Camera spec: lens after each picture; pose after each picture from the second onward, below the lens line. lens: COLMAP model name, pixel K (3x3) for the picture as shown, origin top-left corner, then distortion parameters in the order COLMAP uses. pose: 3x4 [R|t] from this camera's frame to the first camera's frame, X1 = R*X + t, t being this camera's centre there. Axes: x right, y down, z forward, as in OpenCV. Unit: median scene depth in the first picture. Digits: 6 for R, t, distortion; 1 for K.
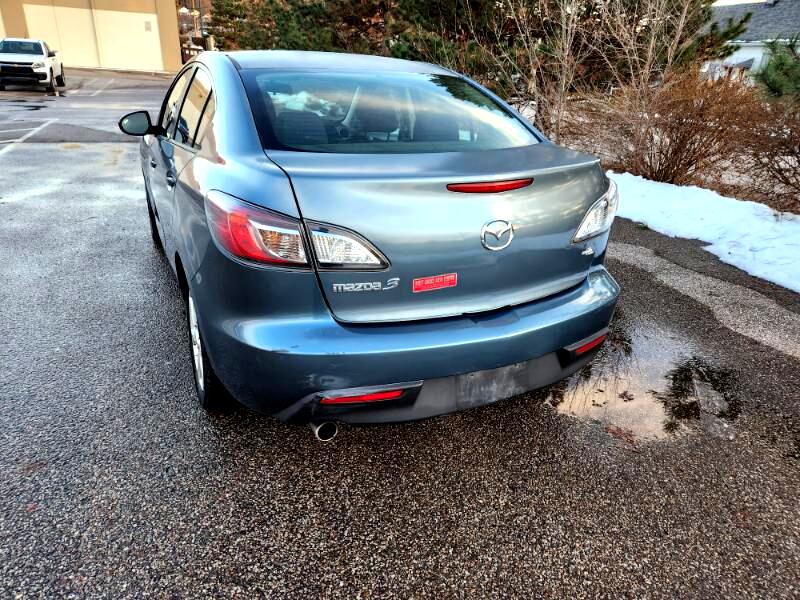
lens RADIAL K [[537.5, 0, 400.0], [0, 537.5, 300.0], [0, 0, 1]] dist [0.070527, -0.060194]
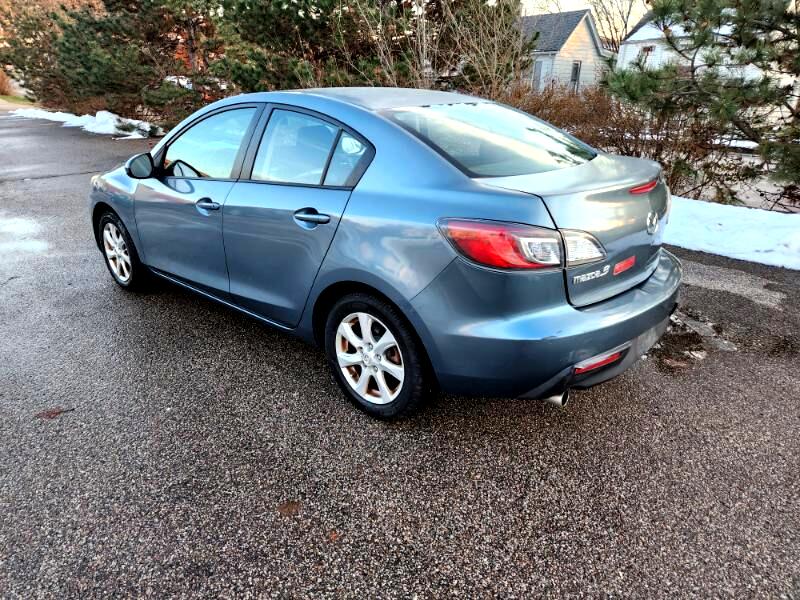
lens RADIAL K [[537.3, 0, 390.4], [0, 537.3, 297.1], [0, 0, 1]] dist [0.069465, -0.059731]
pose [[0.928672, -0.169803, 0.329750, -0.704115], [0.175938, 0.984335, 0.011385, -0.055315], [-0.326518, 0.047442, 0.943999, -0.042814]]
